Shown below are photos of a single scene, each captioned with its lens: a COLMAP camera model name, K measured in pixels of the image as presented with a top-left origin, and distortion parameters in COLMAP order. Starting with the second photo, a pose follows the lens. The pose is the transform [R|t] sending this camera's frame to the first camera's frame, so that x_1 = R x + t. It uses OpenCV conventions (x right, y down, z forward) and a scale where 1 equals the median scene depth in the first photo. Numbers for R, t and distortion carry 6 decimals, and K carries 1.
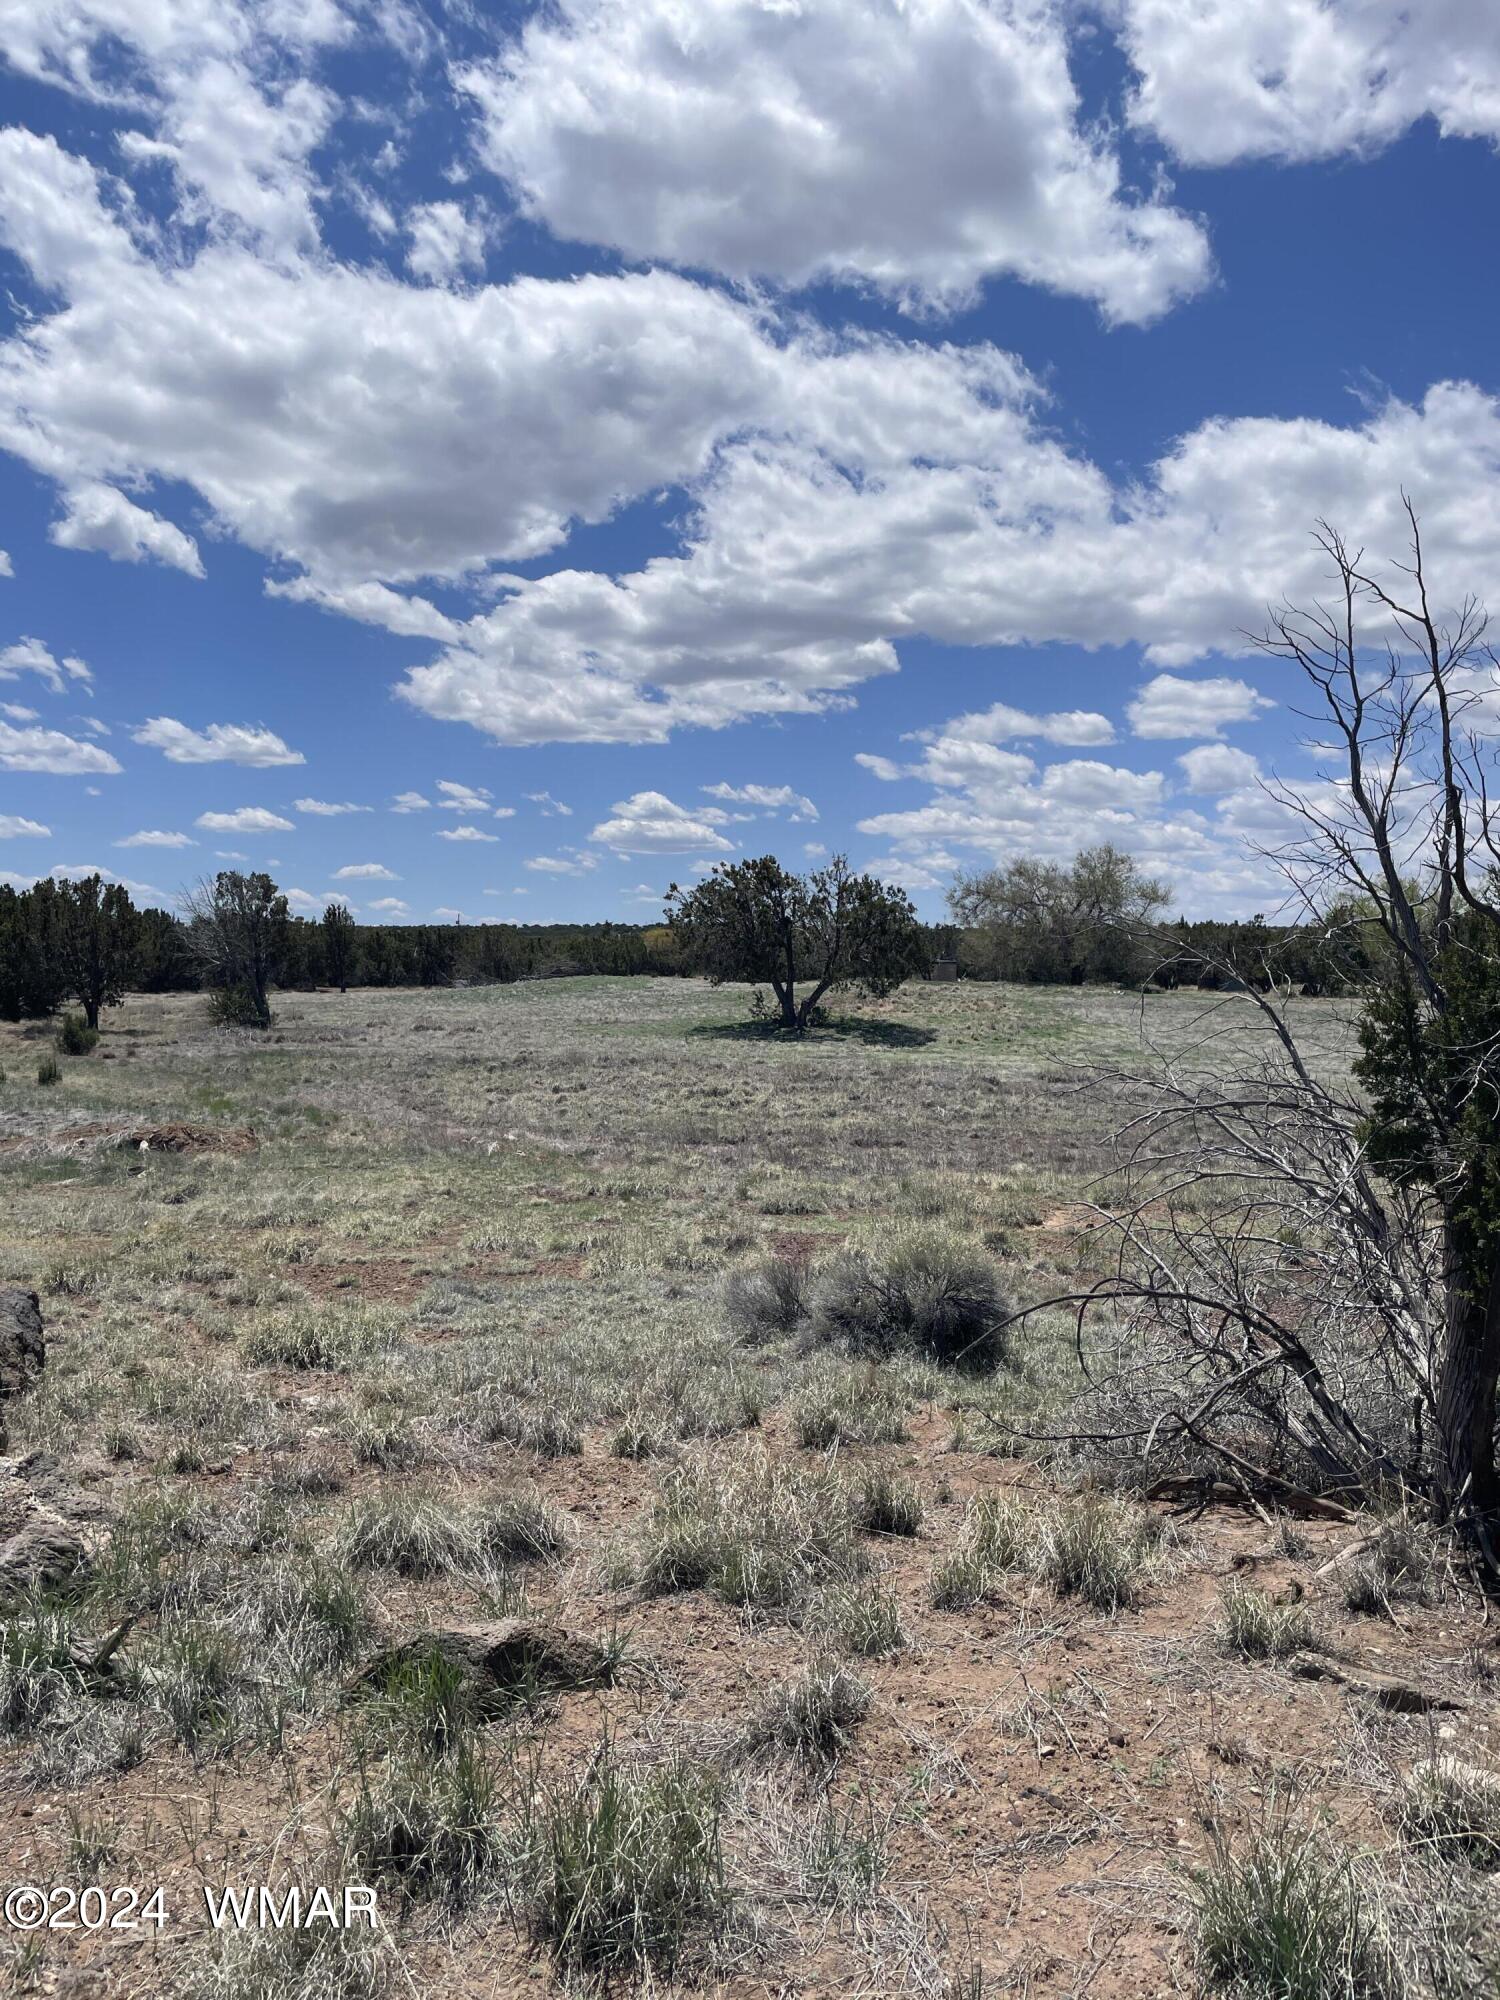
lens RADIAL K [[1474.6, 0, 751.1], [0, 1474.6, 1008.5], [0, 0, 1]] dist [0.056710, -0.102418]
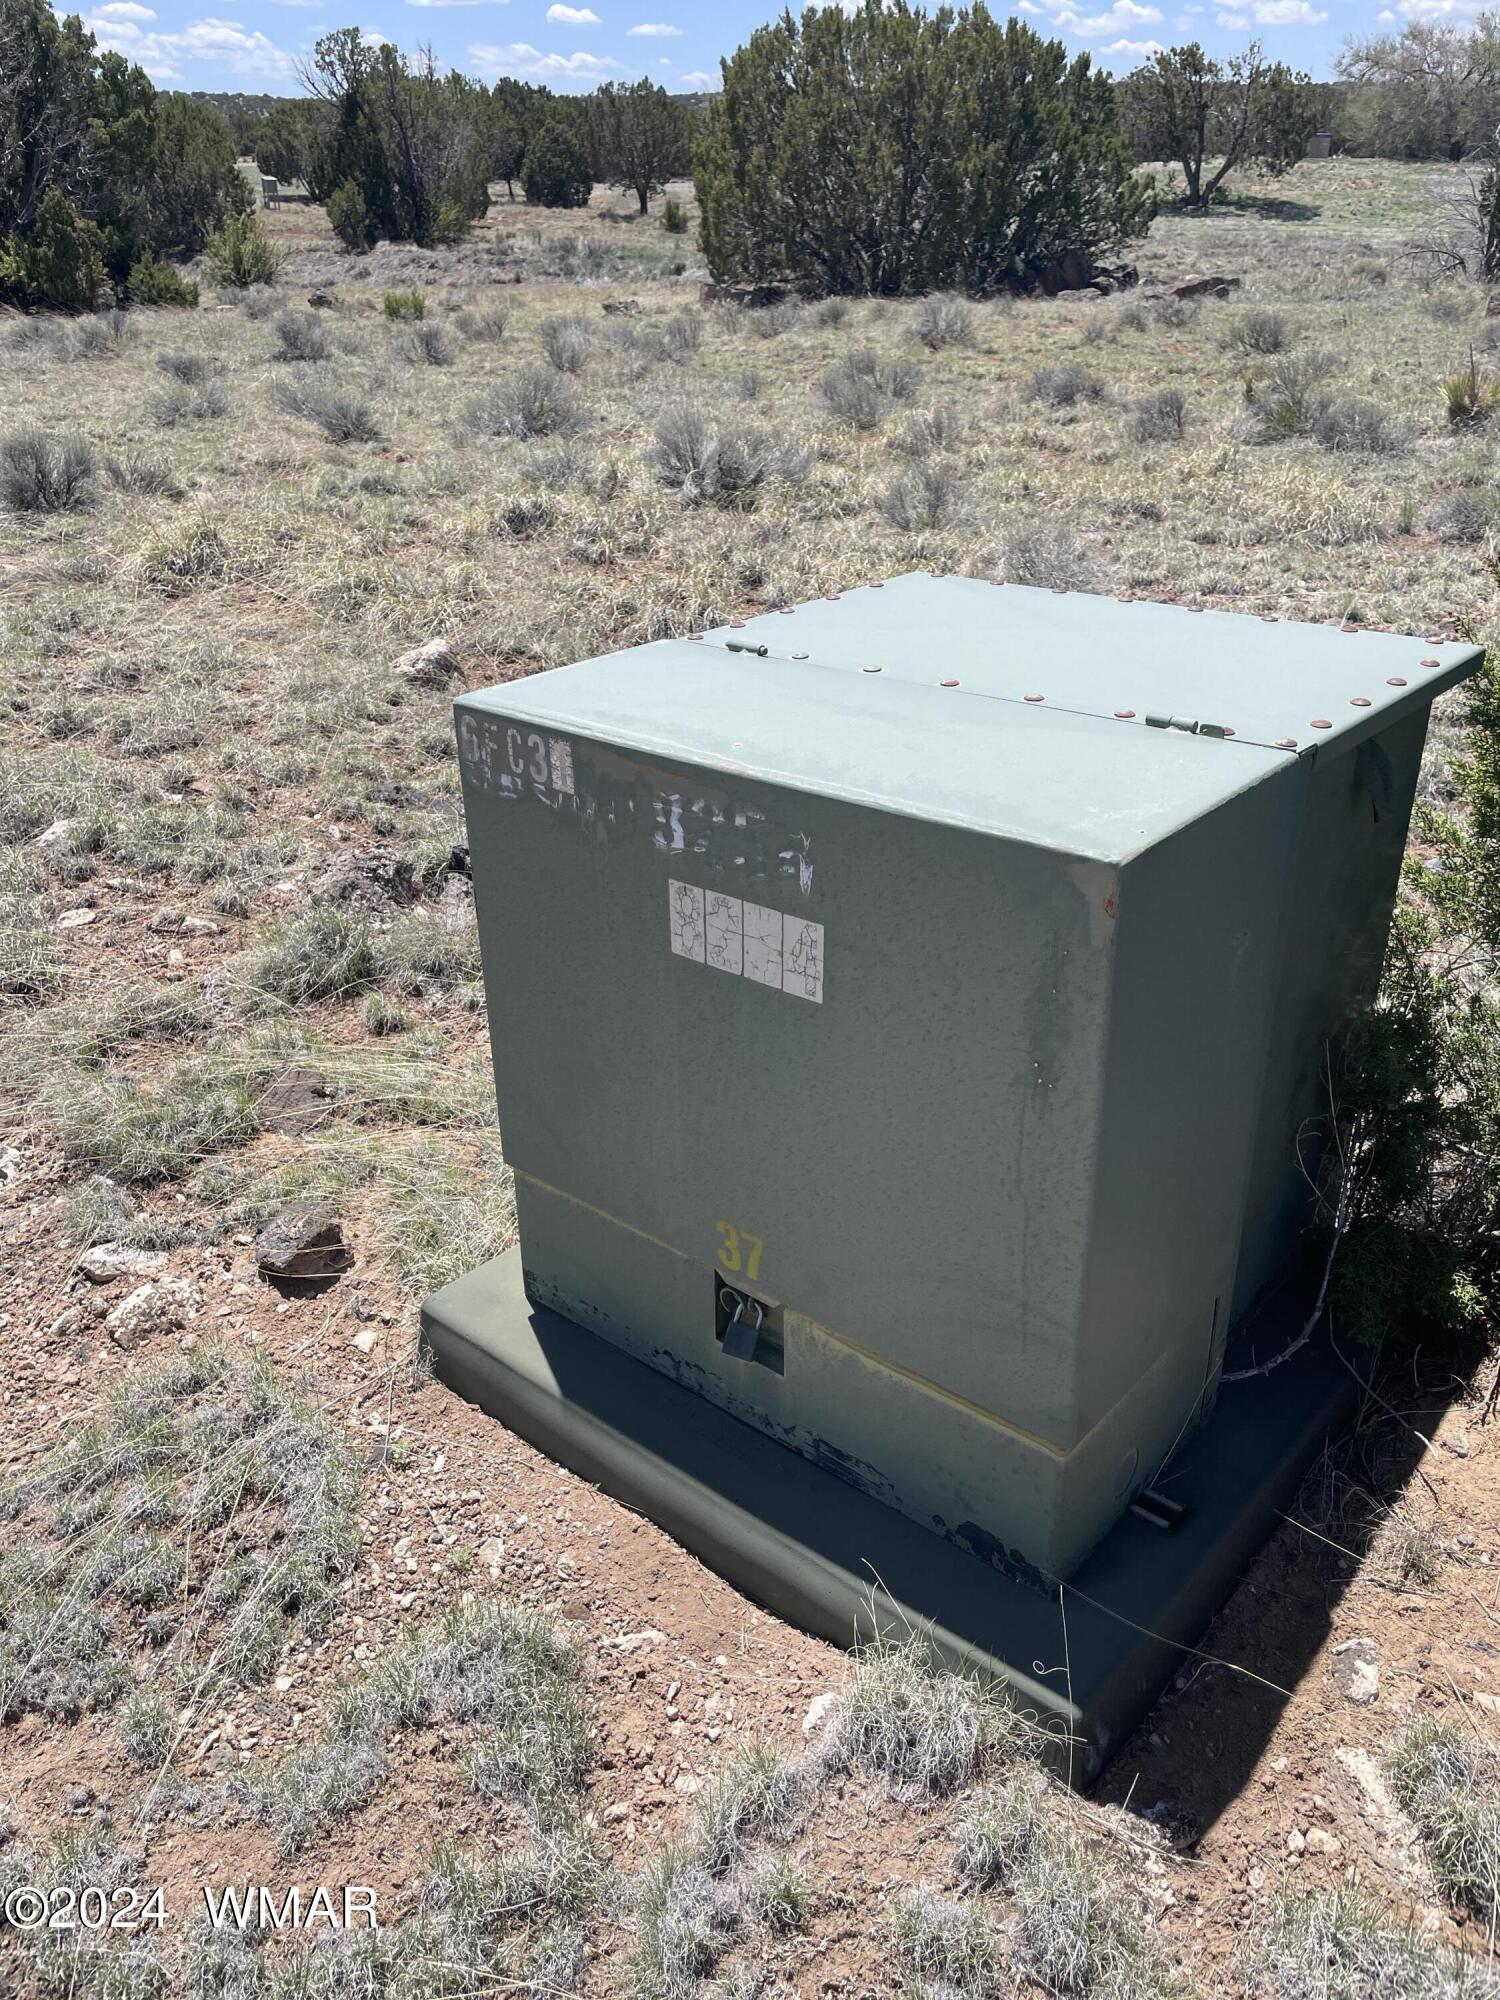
lens RADIAL K [[1483.7, 0, 750.0], [0, 1483.7, 1000.0], [0, 0, 1]] dist [0.060953, -0.094010]
pose [[0.984178, 0.069785, -0.162858, -0.091191], [0.015396, 0.882007, 0.470985, 0.003325], [0.176510, -0.466040, 0.866978, -0.456398]]
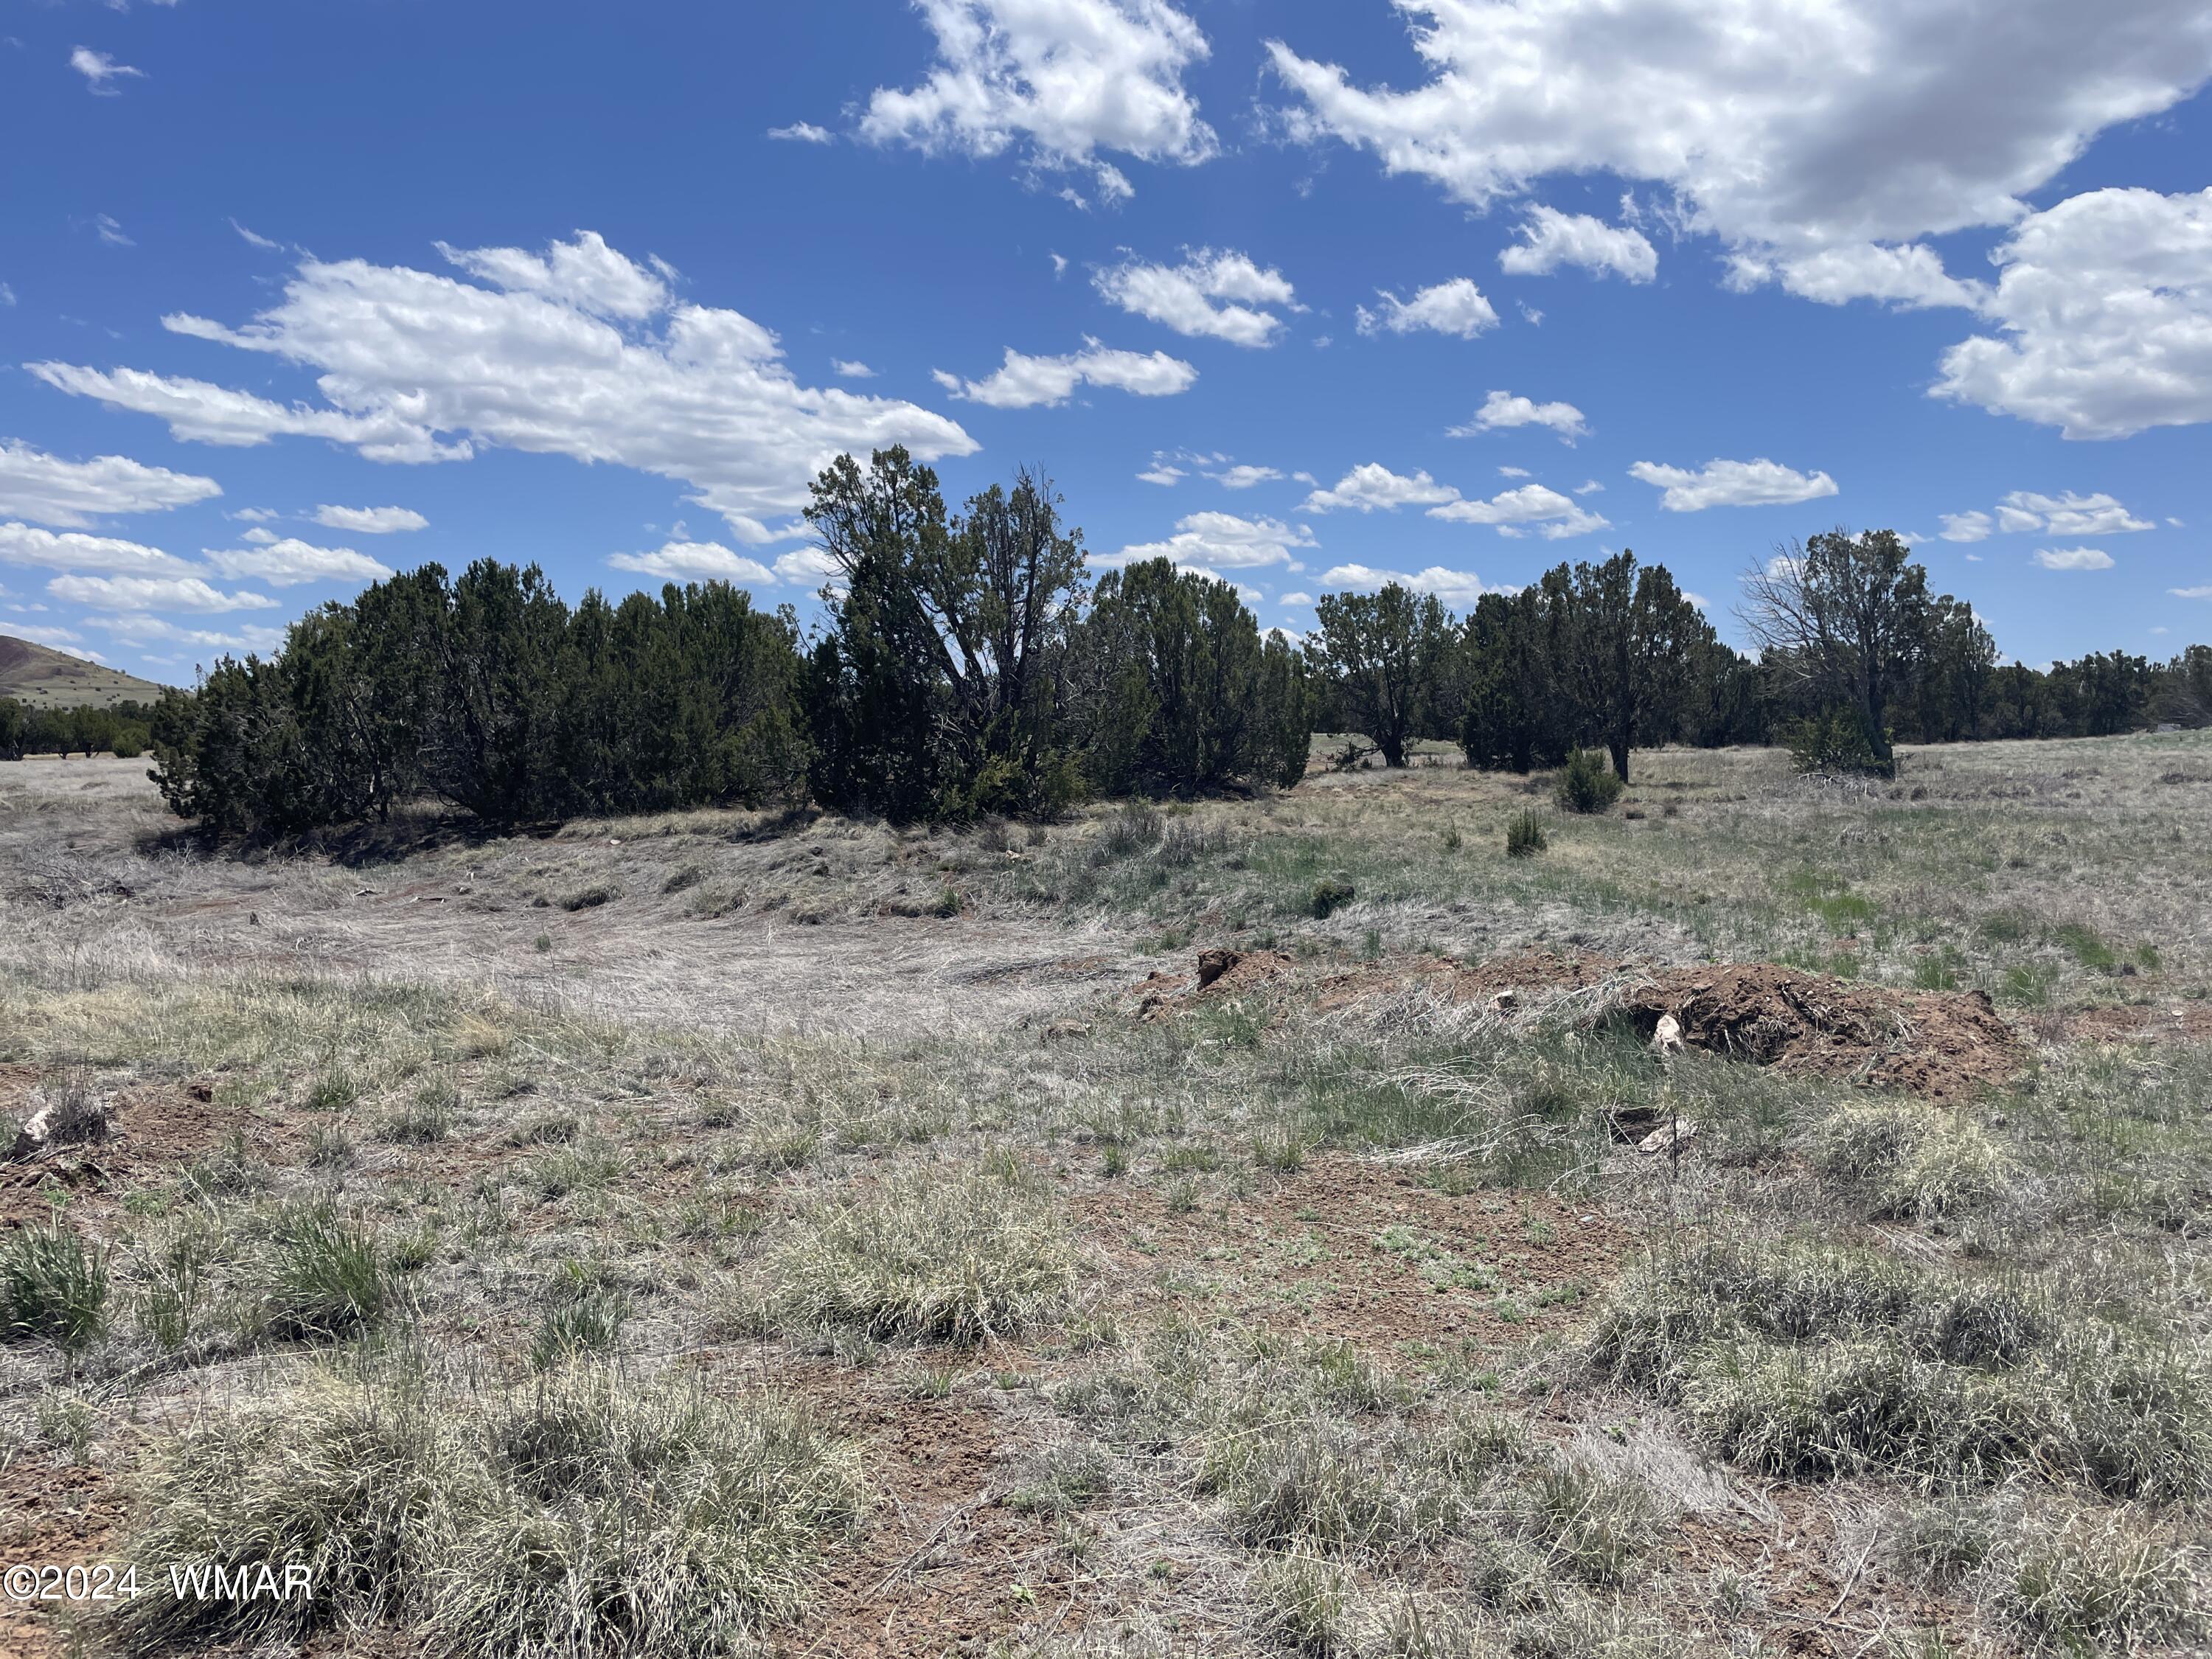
lens RADIAL K [[1630.9, 0, 1113.5], [0, 1630.9, 833.1], [0, 0, 1]] dist [0.056710, -0.102418]
pose [[0.743589, 0.016382, -0.668437, -0.113901], [0.003264, 0.999599, 0.028129, 0.016180], [0.668629, -0.023098, 0.743237, 0.287139]]
